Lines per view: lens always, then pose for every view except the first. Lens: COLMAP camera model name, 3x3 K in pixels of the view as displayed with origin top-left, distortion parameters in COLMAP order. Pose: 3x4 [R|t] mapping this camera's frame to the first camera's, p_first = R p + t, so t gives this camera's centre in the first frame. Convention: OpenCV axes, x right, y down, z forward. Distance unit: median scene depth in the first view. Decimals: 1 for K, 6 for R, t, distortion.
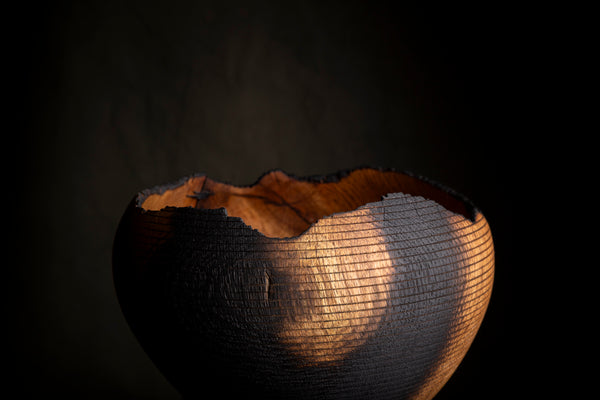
lens RADIAL K [[1007.0, 0, 298.9], [0, 1007.0, 200.0], [0, 0, 1]] dist [-0.000658, 0.000000]
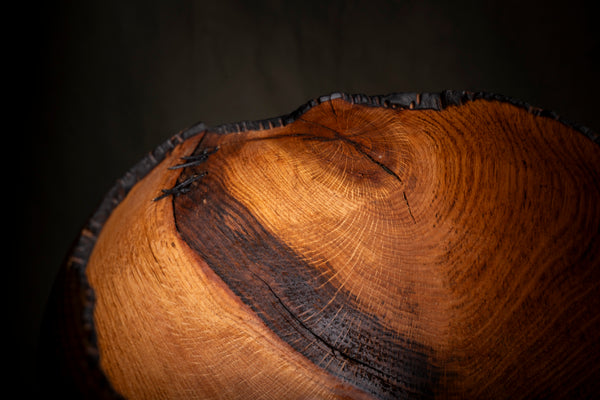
lens RADIAL K [[1007.0, 0, 298.9], [0, 1007.0, 199.6], [0, 0, 1]] dist [-0.000658, 0.000000]
pose [[0.994308, 0.013109, 0.105731, -0.094763], [-0.060459, 0.886559, 0.458649, -0.221214], [-0.087724, -0.462431, 0.882305, 0.505711]]
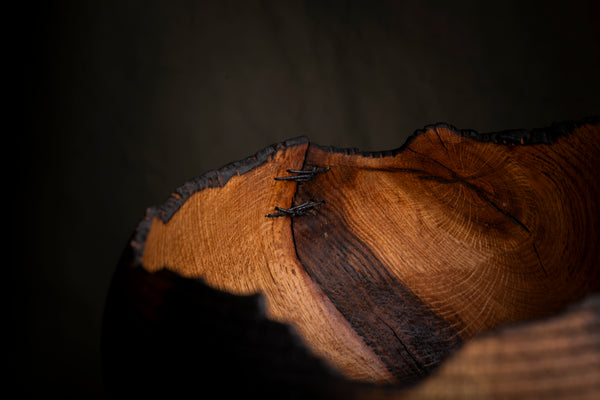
lens RADIAL K [[1007.0, 0, 300.3], [0, 1007.0, 200.0], [0, 0, 1]] dist [-0.000658, 0.000000]
pose [[0.970617, 0.012760, -0.240291, 0.038473], [0.025210, 0.987705, 0.154280, -0.076680], [0.239306, -0.155805, 0.958362, 0.430470]]
